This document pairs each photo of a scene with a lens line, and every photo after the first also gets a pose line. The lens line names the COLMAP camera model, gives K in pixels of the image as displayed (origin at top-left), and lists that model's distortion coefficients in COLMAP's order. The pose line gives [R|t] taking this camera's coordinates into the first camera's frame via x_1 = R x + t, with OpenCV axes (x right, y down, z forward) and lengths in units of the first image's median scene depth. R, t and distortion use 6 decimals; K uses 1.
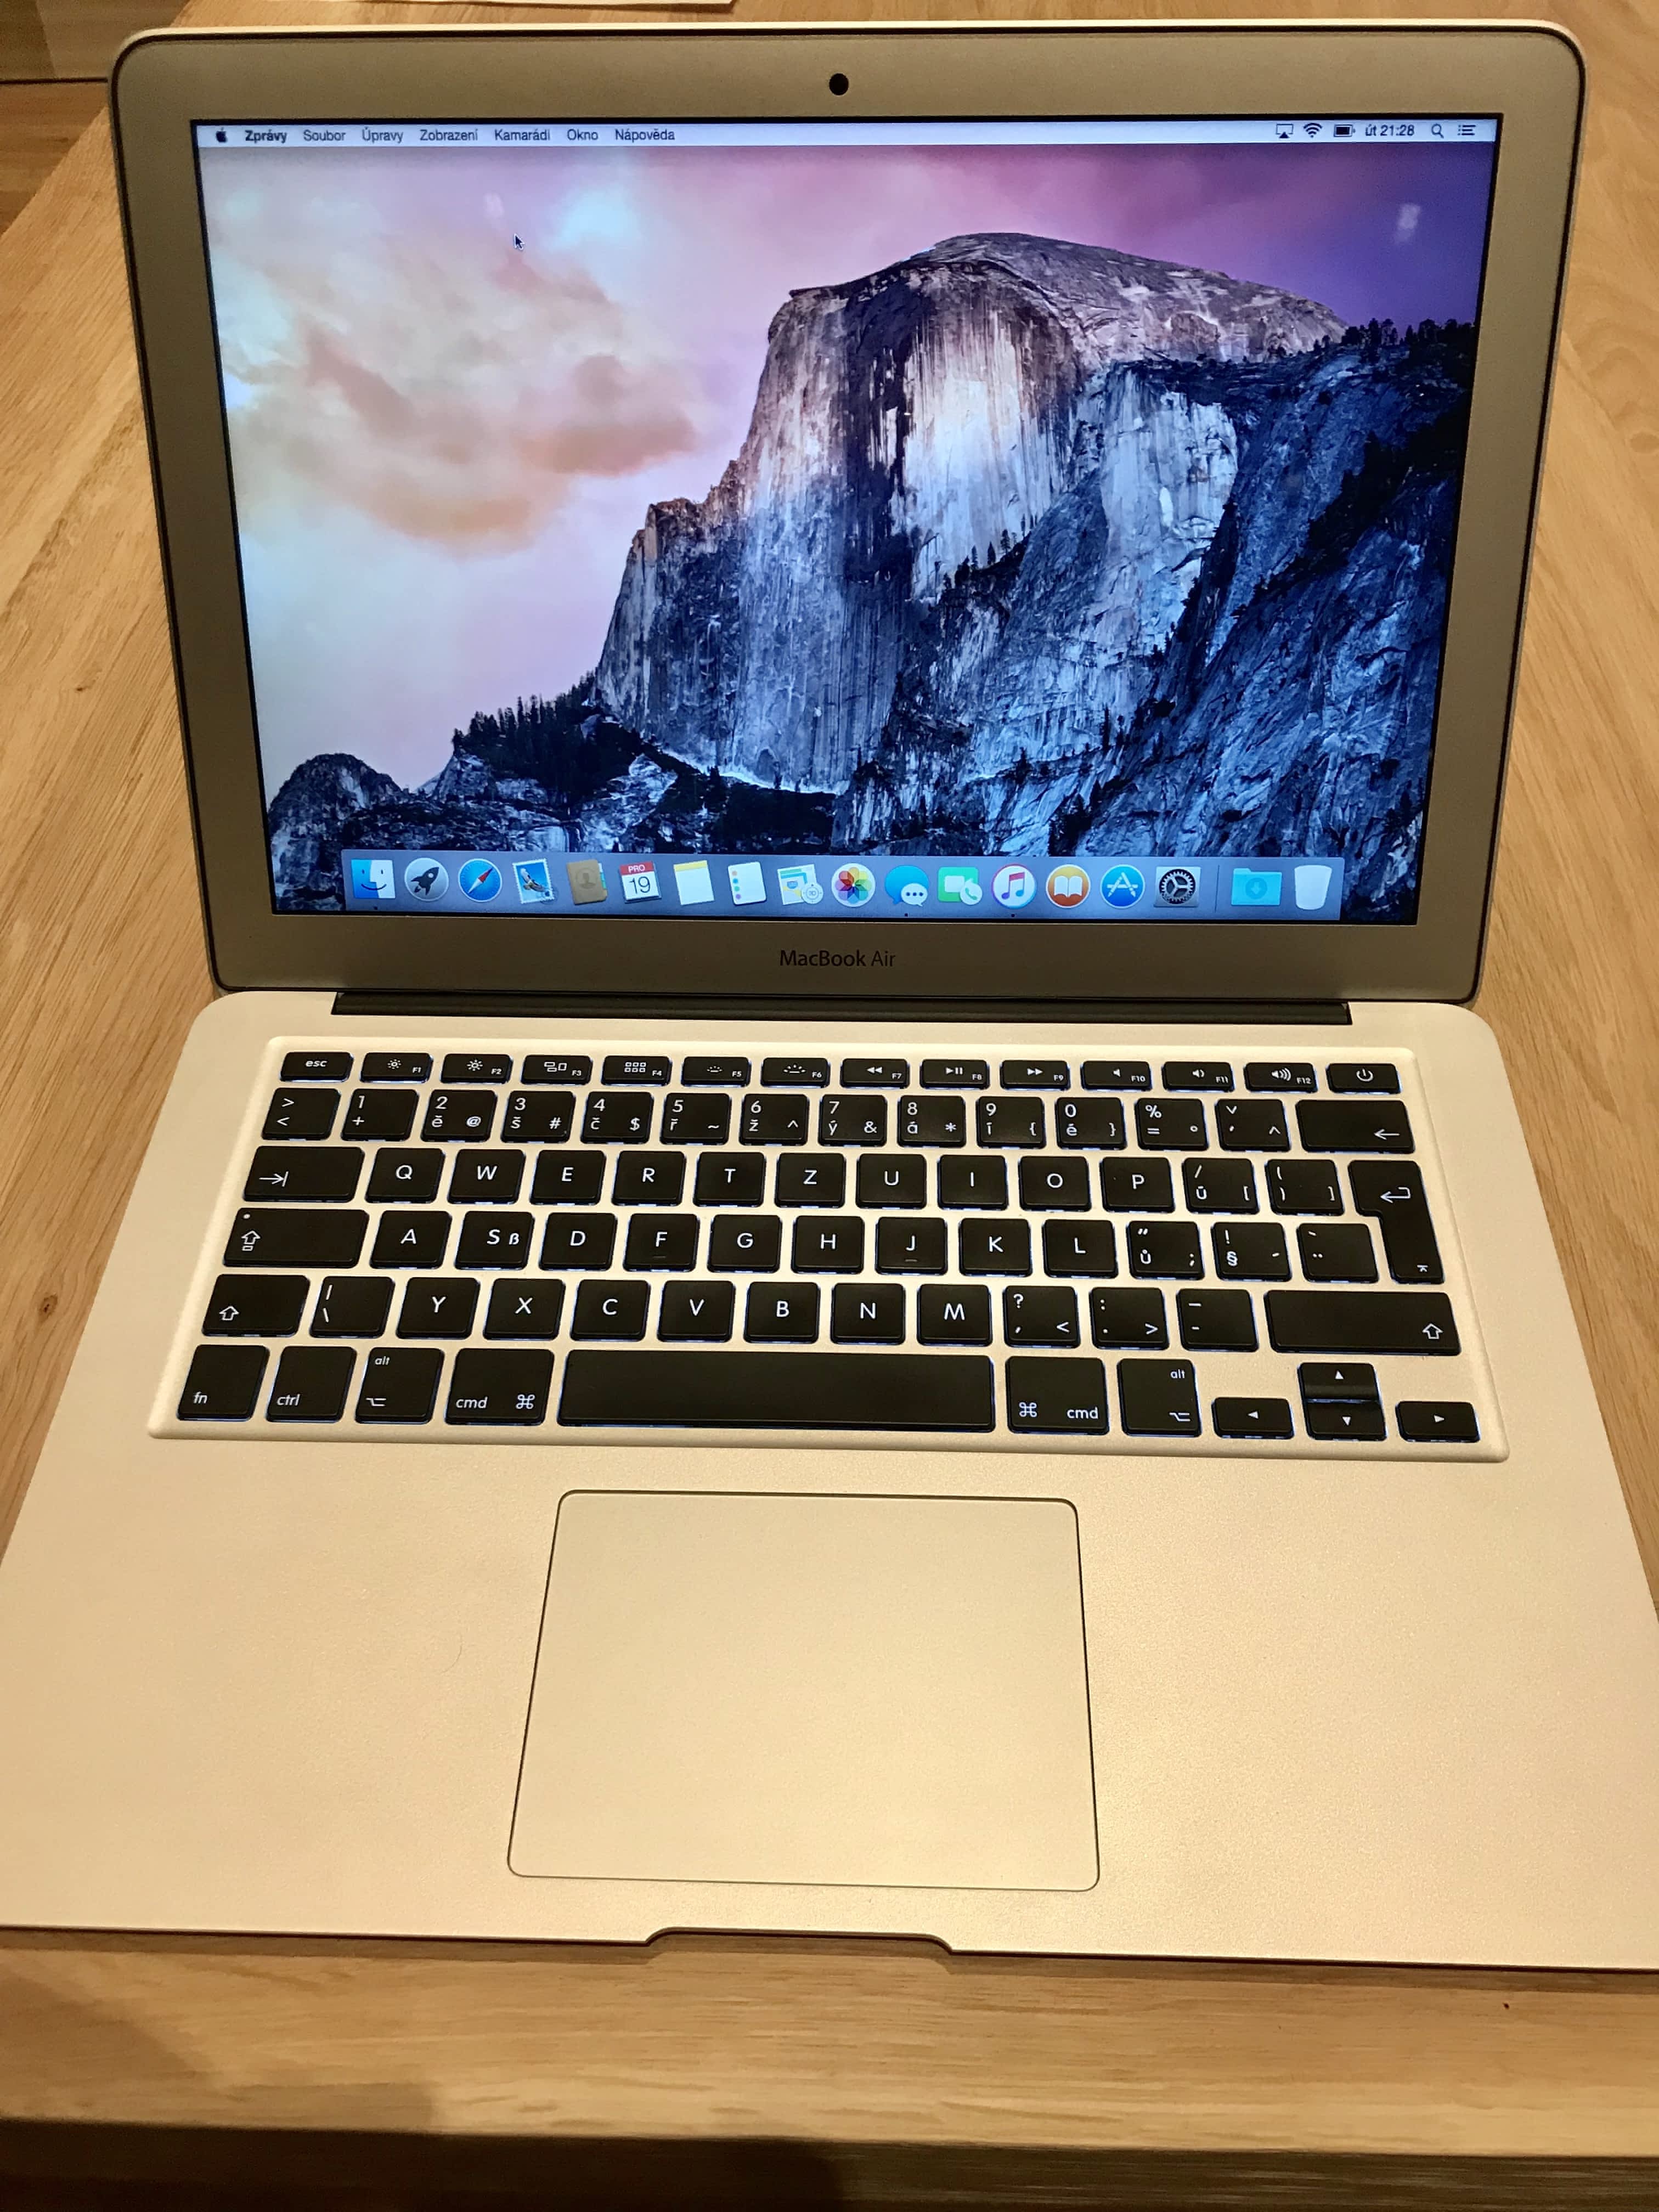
lens RADIAL K [[1760.2, 0, 869.5], [0, 1760.2, 1100.0], [0, 0, 1]] dist [-0.013937, -0.008499]
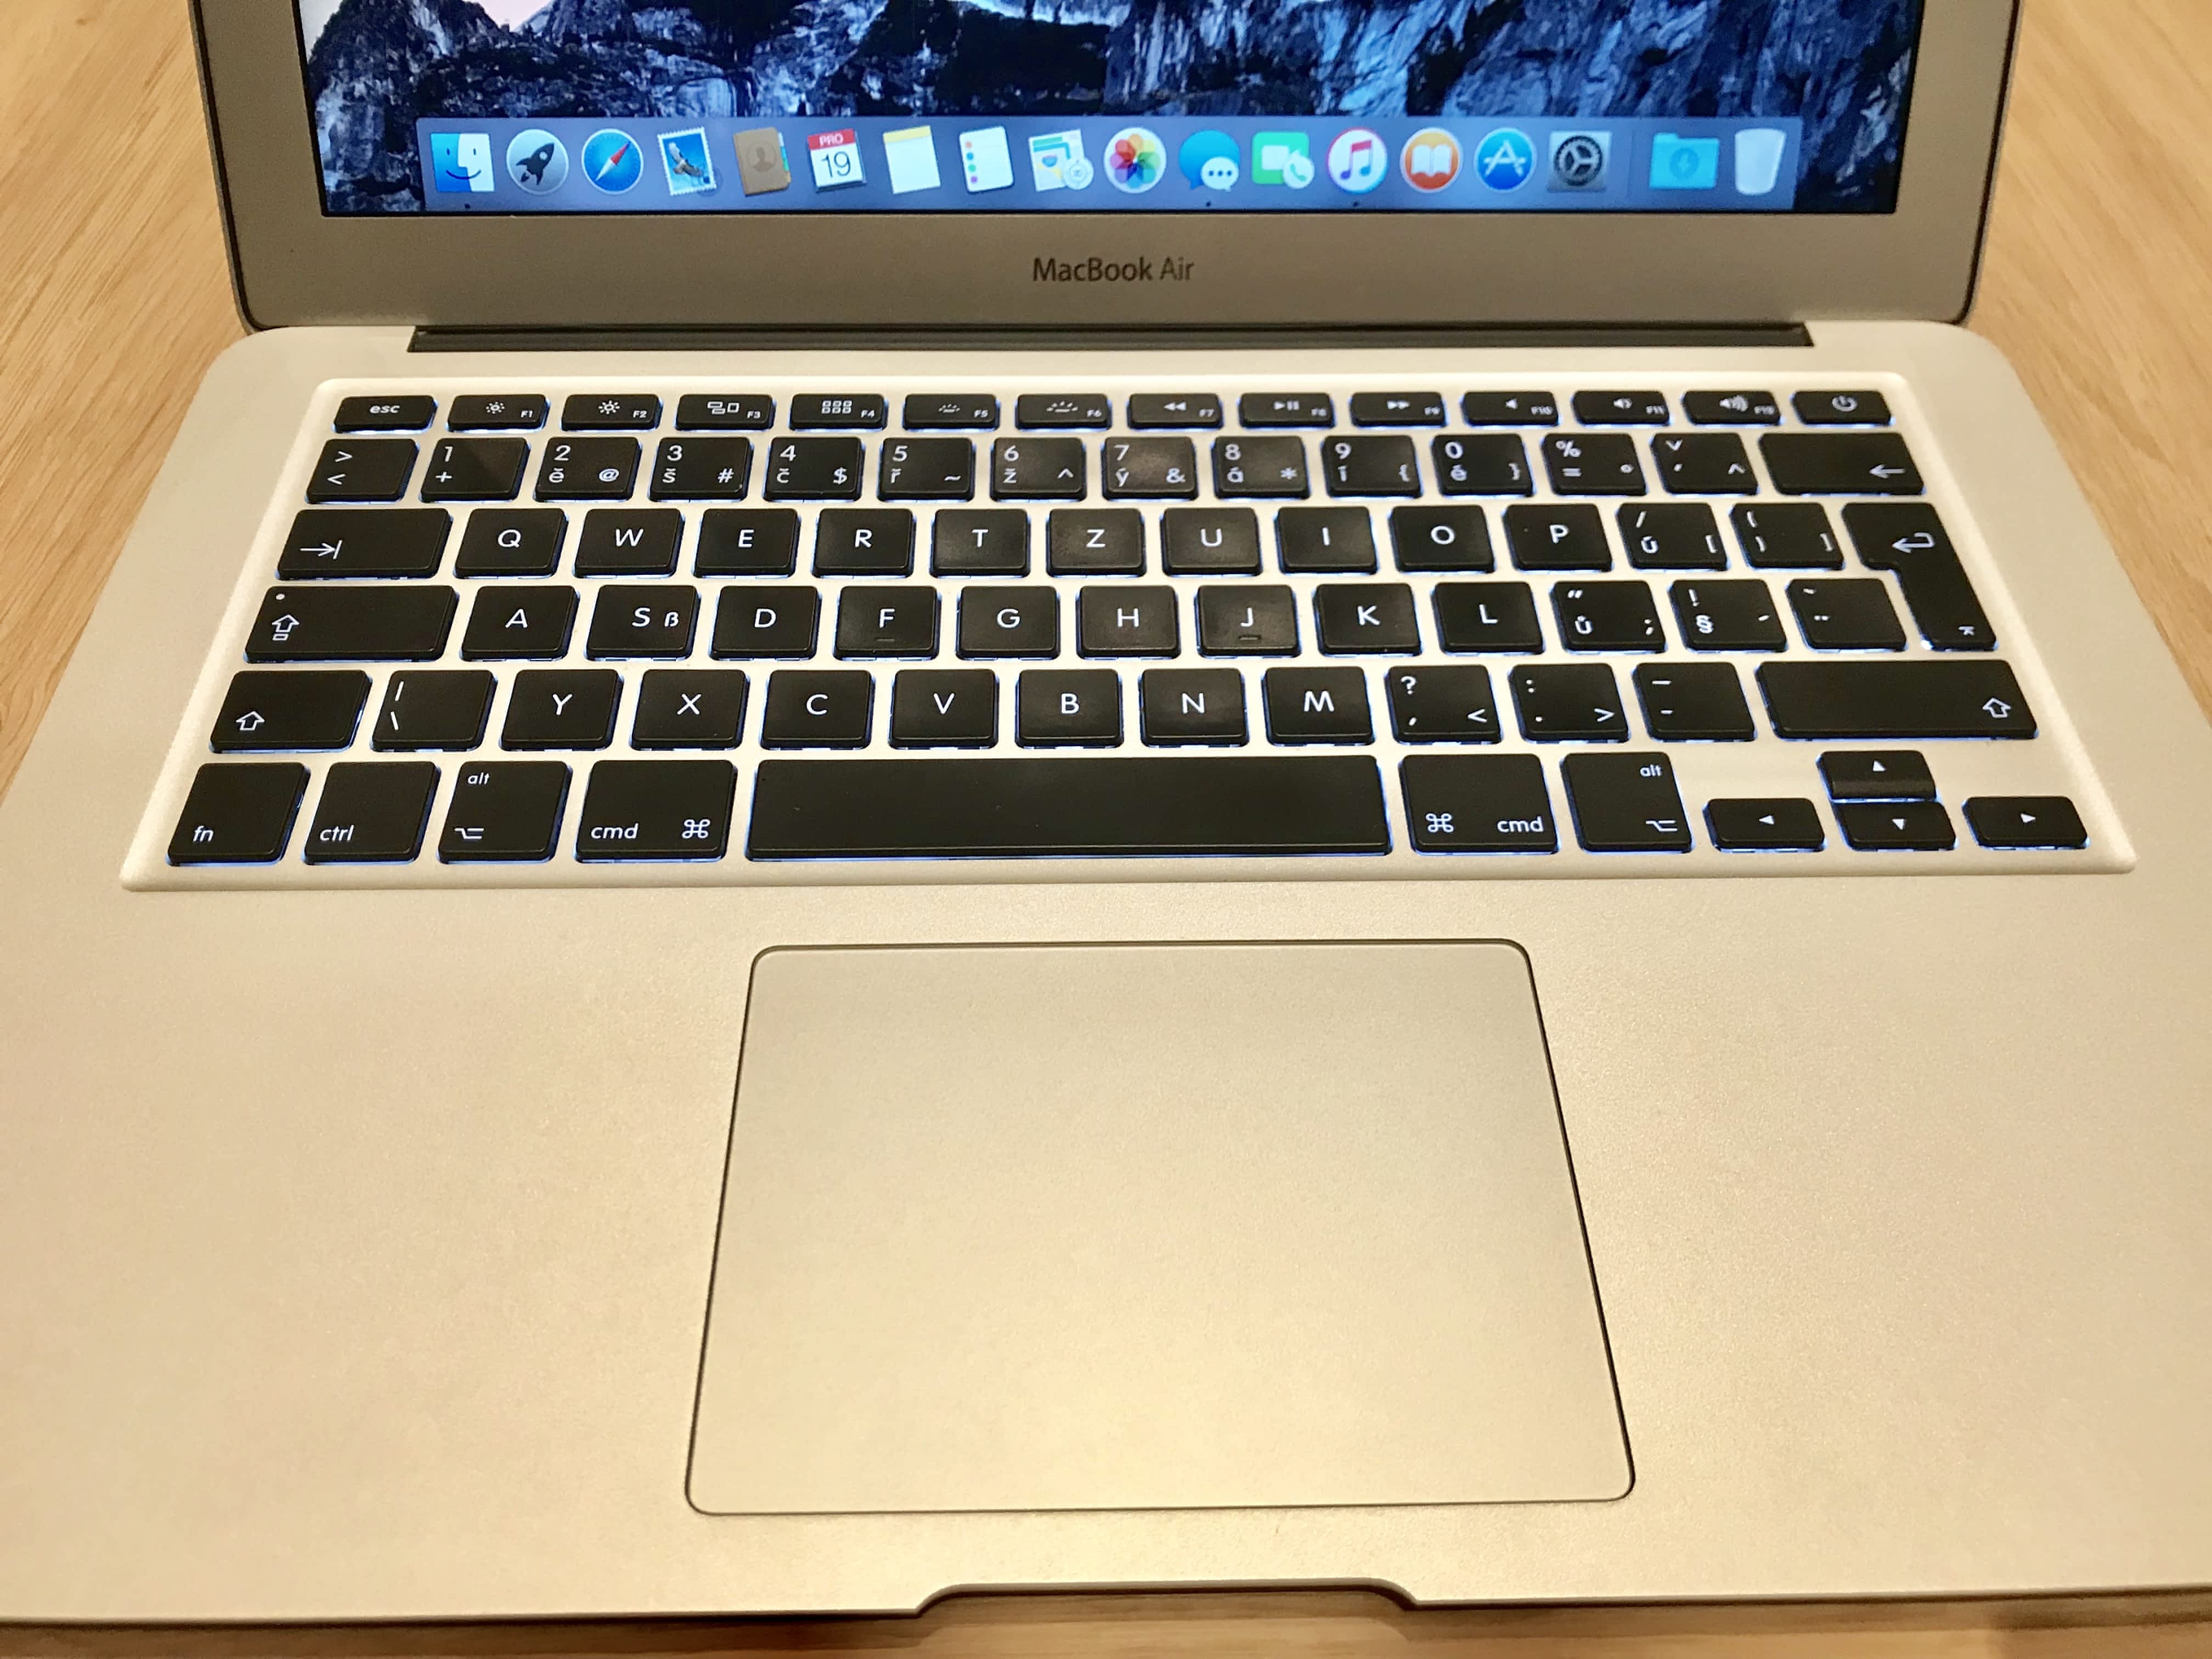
lens RADIAL K [[1760.2, 0, 1117.0], [0, 1760.2, 834.1], [0, 0, 1]] dist [-0.013937, -0.008499]
pose [[0.998618, -0.021185, 0.048097, -0.058387], [0.019904, 0.999439, 0.026951, 0.136990], [-0.048641, -0.025957, 0.998479, 0.277395]]
